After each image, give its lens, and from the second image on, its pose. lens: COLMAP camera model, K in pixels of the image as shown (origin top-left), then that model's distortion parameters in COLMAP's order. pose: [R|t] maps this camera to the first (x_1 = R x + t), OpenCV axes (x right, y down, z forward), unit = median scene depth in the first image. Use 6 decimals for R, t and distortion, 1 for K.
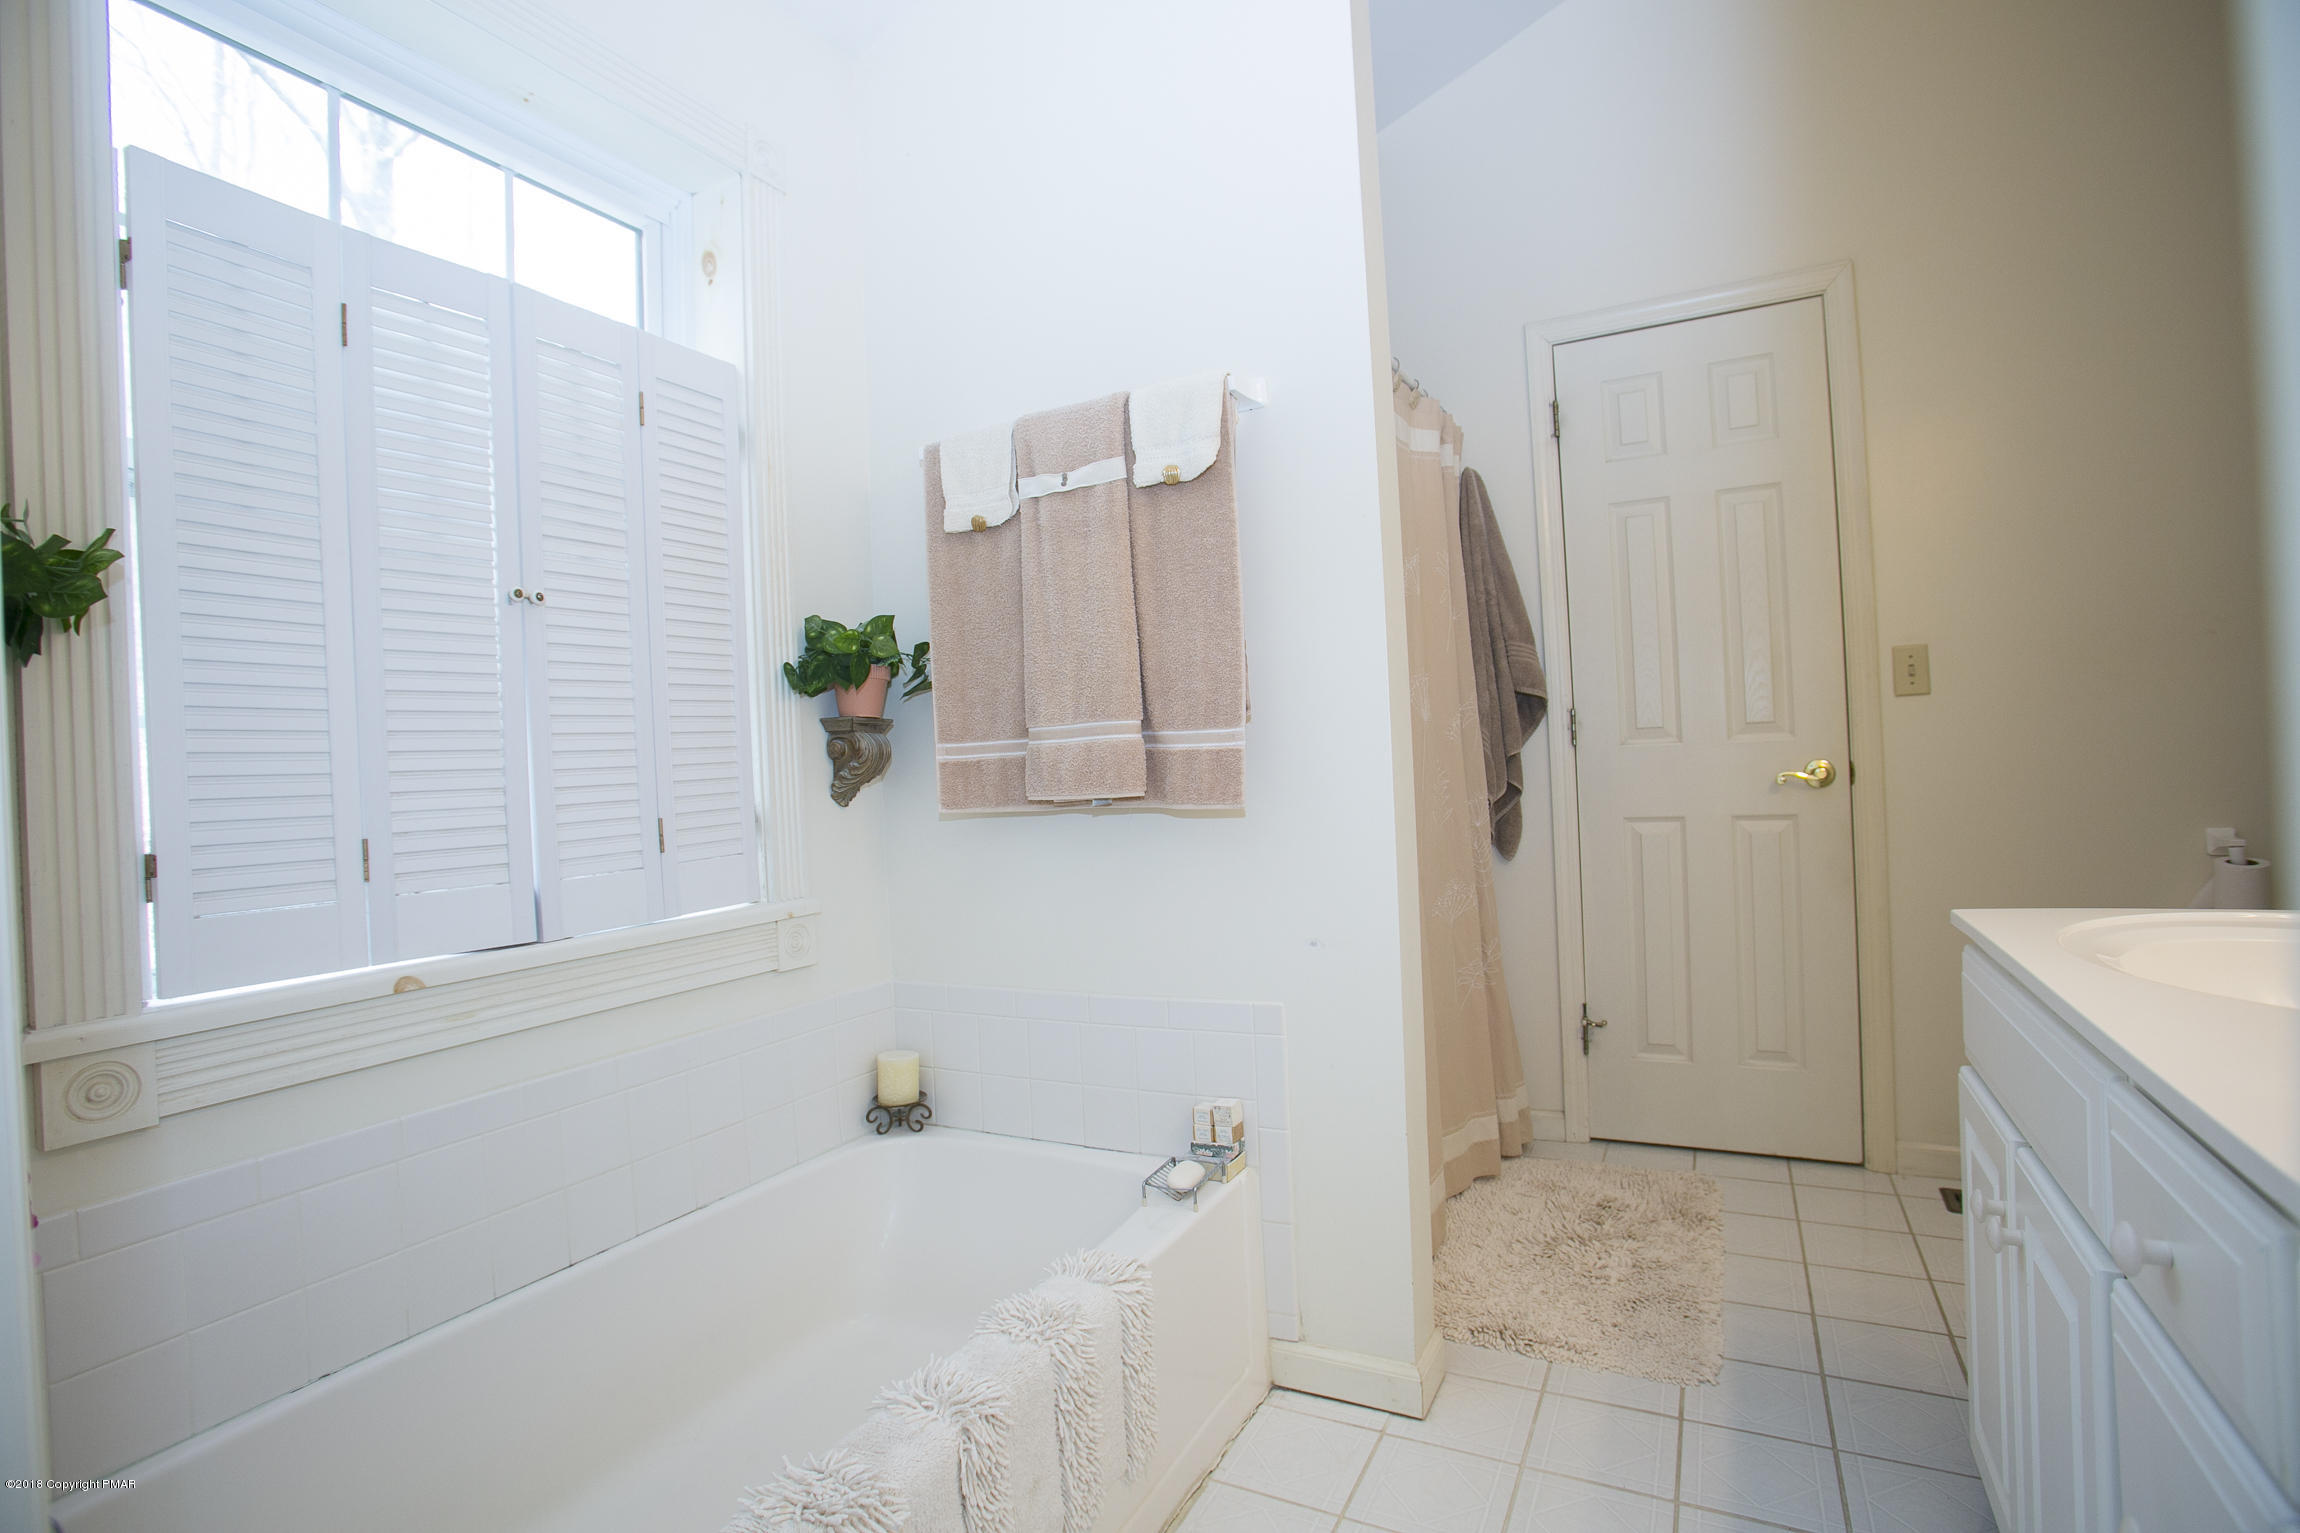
lens RADIAL K [[1120.7, 0, 1153.5], [0, 1120.7, 761.2], [0, 0, 1]] dist [-0.076494, 0.031416]
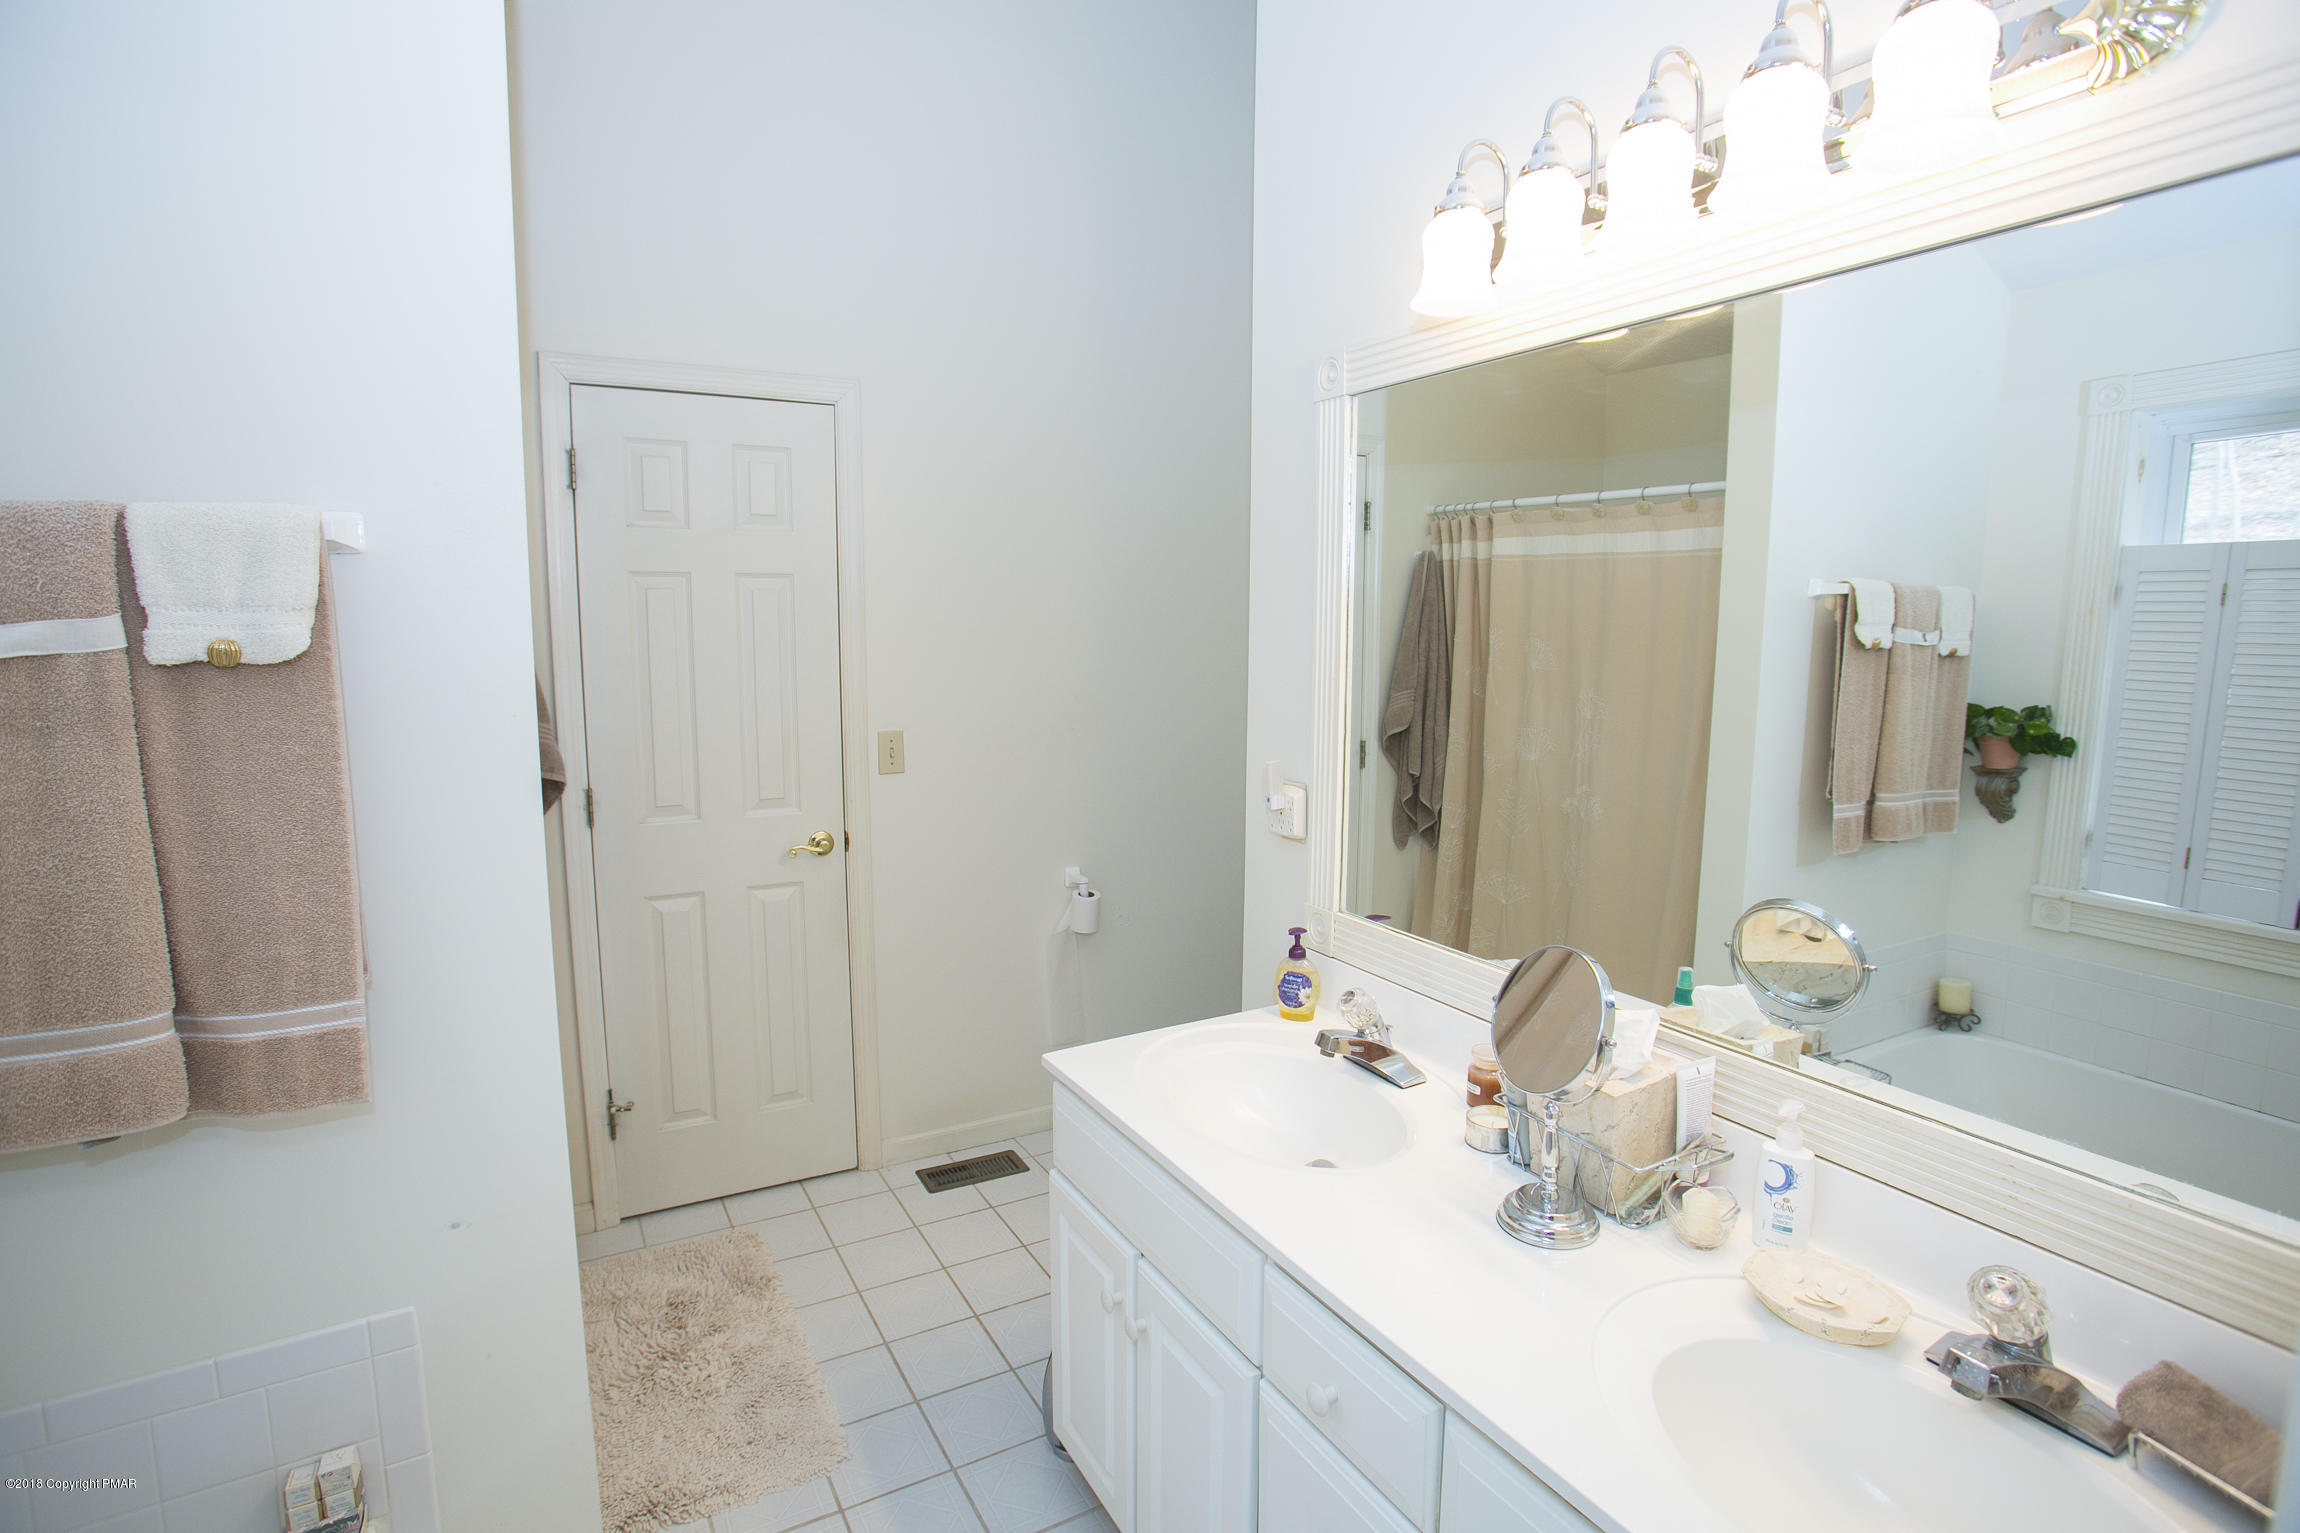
lens RADIAL K [[1120.7, 0, 1153.5], [0, 1120.7, 761.2], [0, 0, 1]] dist [-0.076494, 0.031416]
pose [[0.537966, -0.054818, 0.841182, -0.230525], [-0.034329, 0.995631, 0.086838, -0.262898], [-0.842267, -0.075593, 0.533734, 0.163163]]
